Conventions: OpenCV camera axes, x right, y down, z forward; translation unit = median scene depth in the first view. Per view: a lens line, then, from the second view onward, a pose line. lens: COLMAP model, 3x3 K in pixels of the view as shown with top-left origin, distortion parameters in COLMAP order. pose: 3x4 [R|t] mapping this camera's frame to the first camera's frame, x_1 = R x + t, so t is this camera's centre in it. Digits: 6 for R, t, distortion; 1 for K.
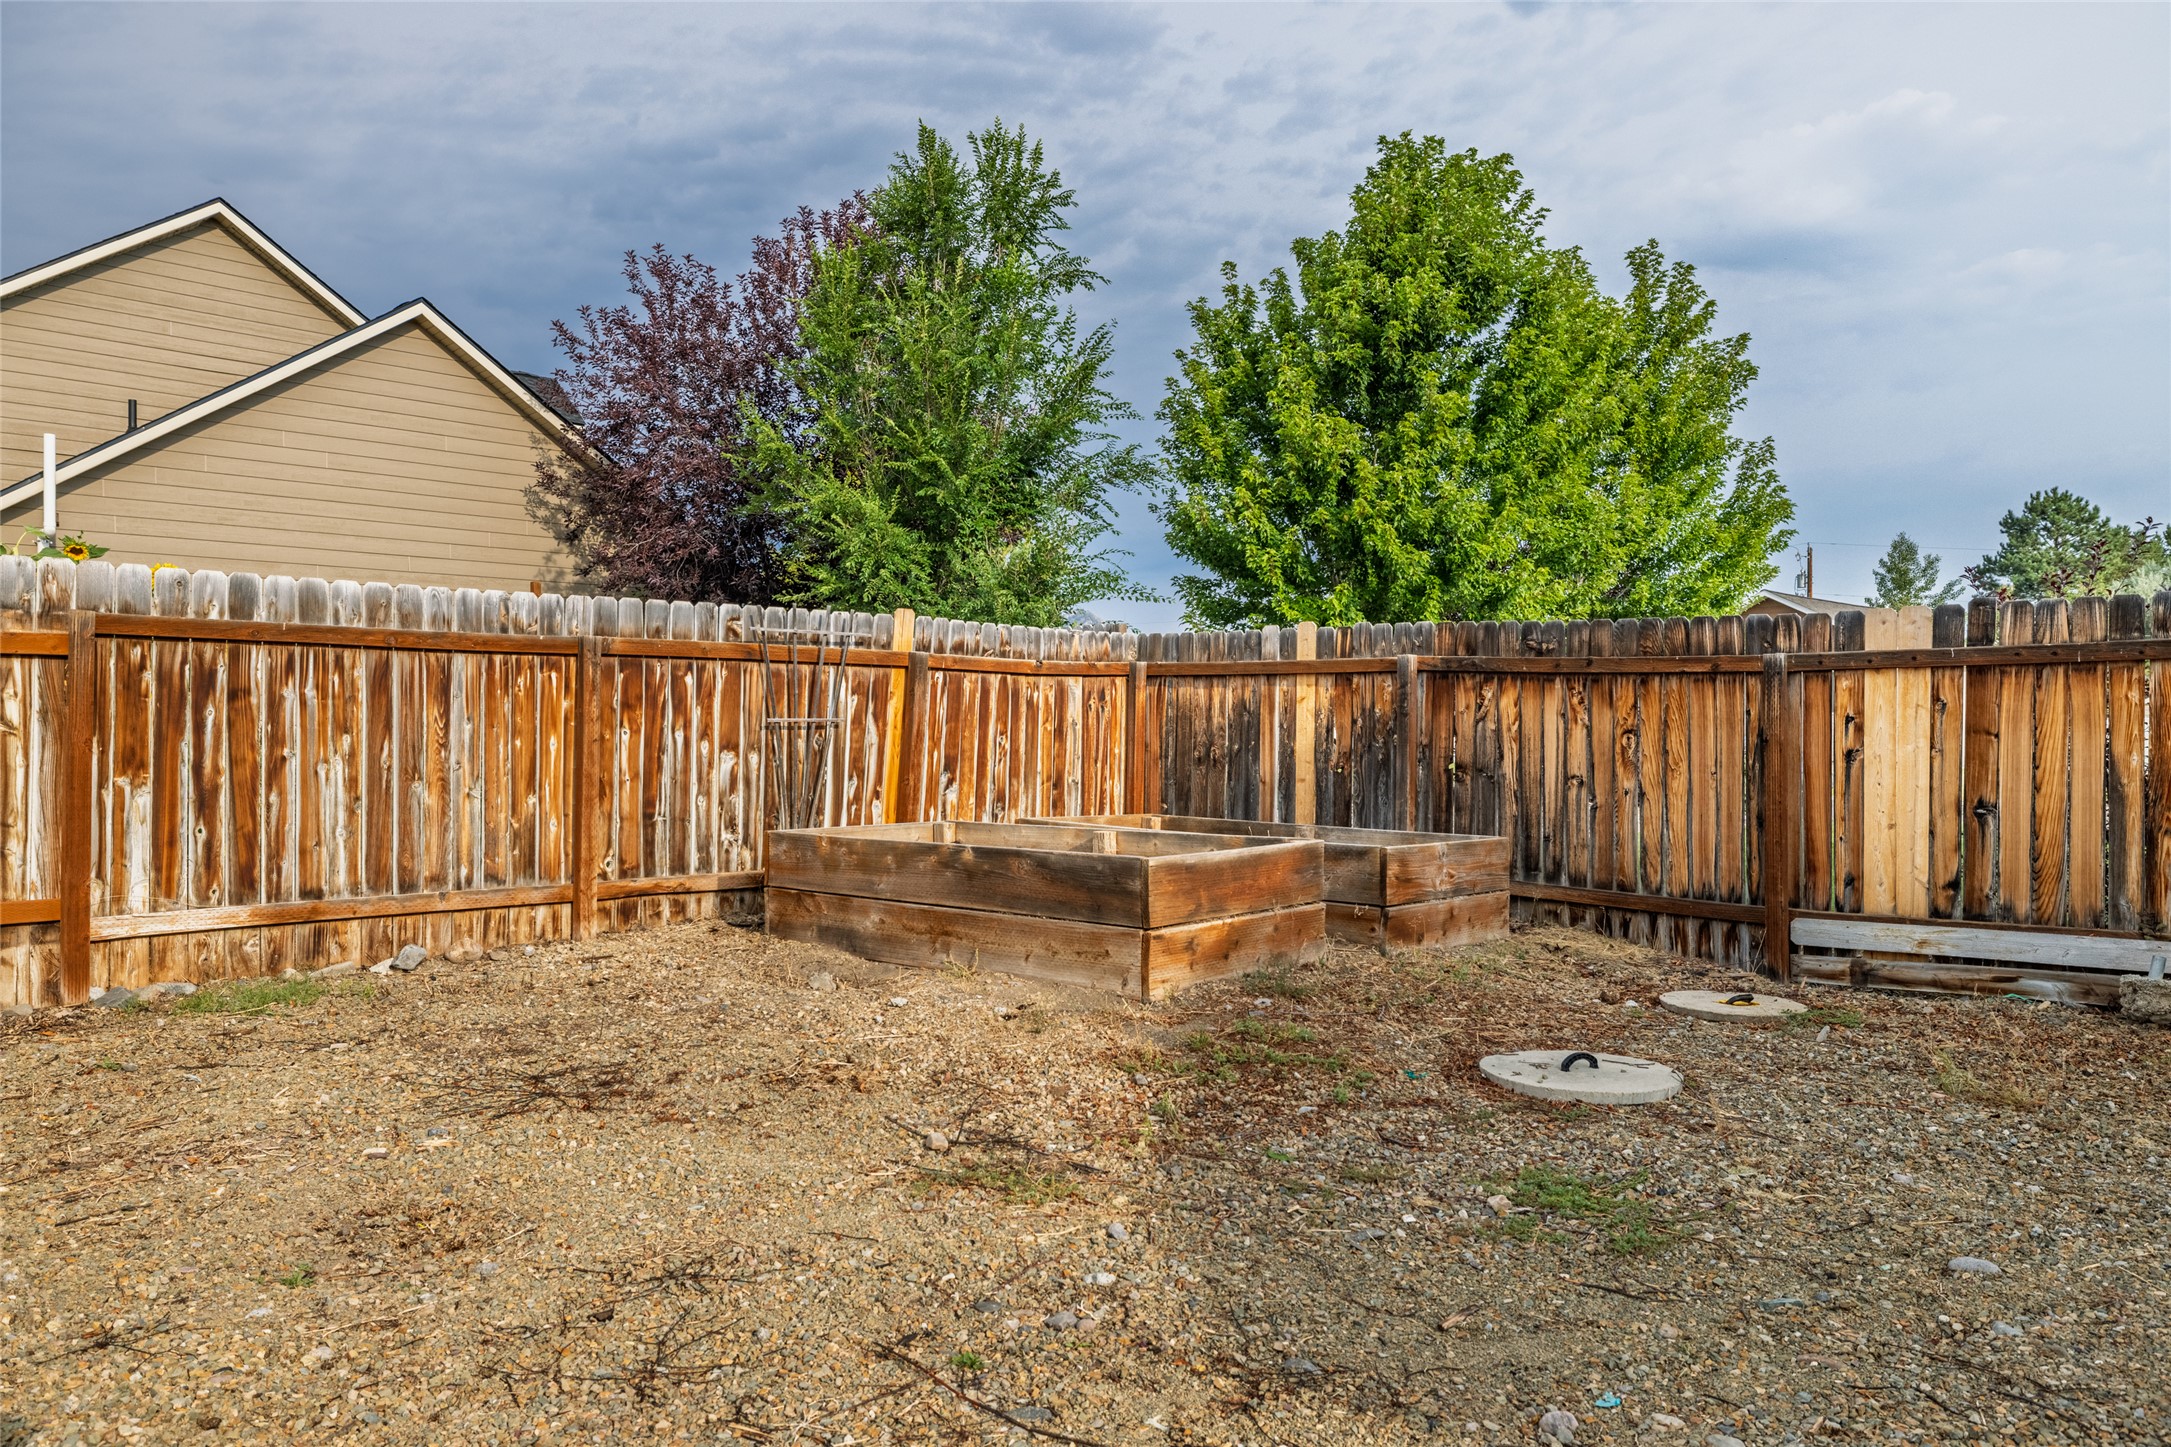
lens RADIAL K [[1501.5, 0, 1079.0], [0, 1501.5, 702.8], [0, 0, 1]] dist [-0.006414, -0.003378]
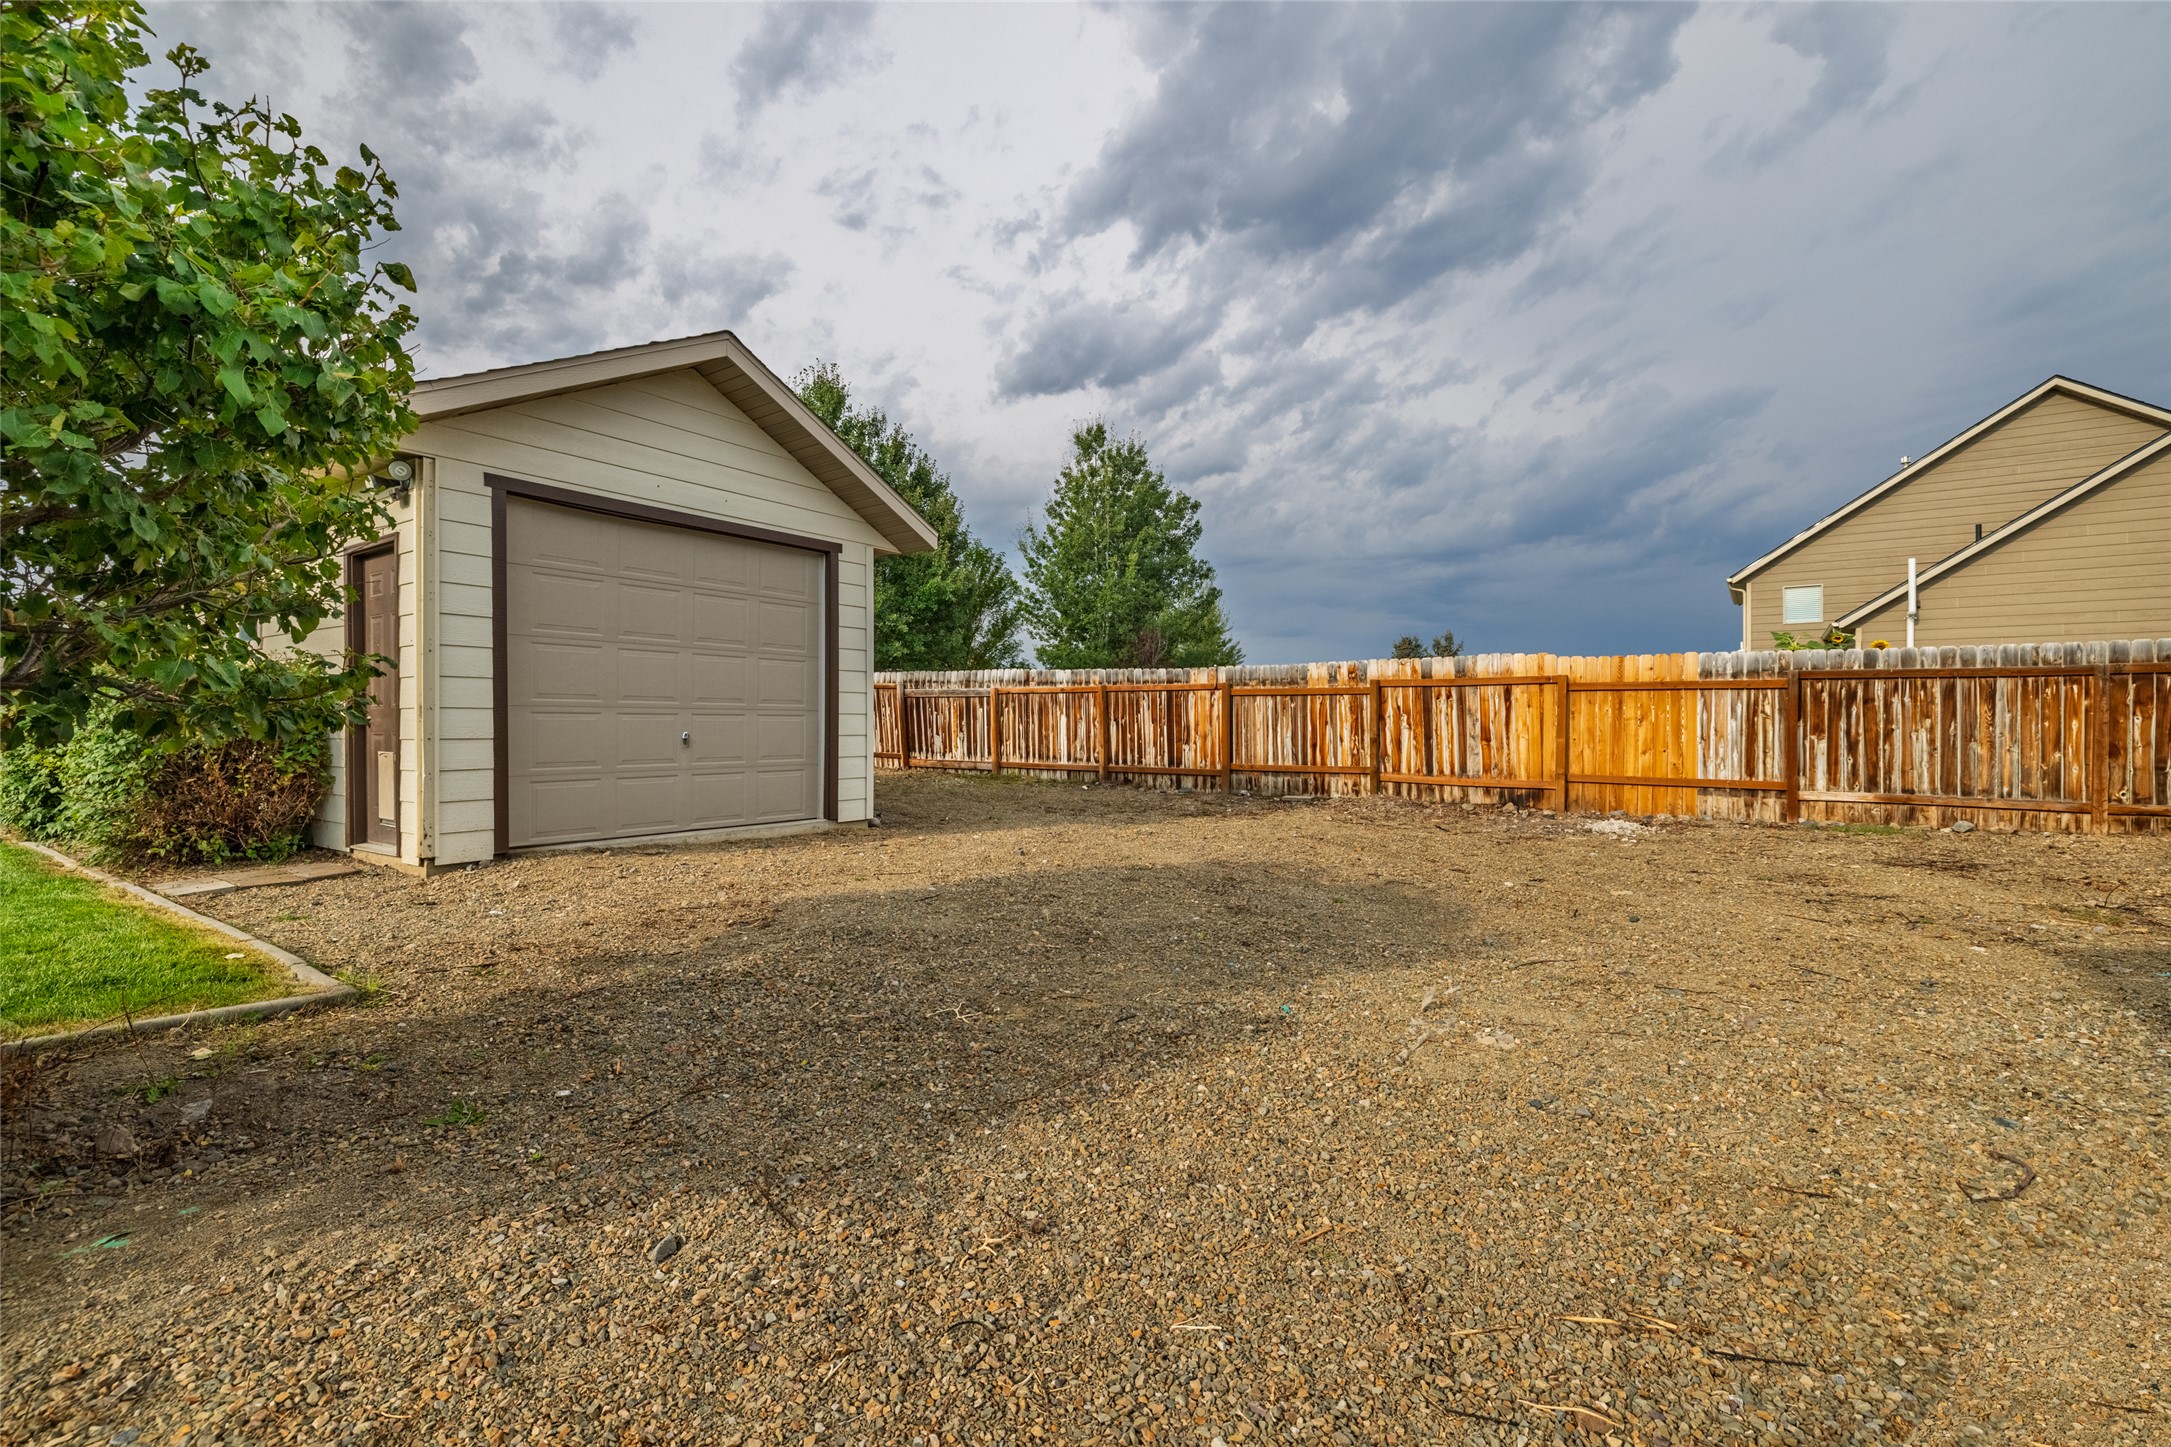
lens RADIAL K [[1001.0, 0, 1065.6], [0, 1001.0, 758.0], [0, 0, 1]] dist [0.004730, -0.002730]
pose [[0.168177, 0.034283, -0.985160, 0.698016], [0.012503, 0.999240, 0.036907, 0.008475], [0.985678, -0.018524, 0.167621, -0.444707]]
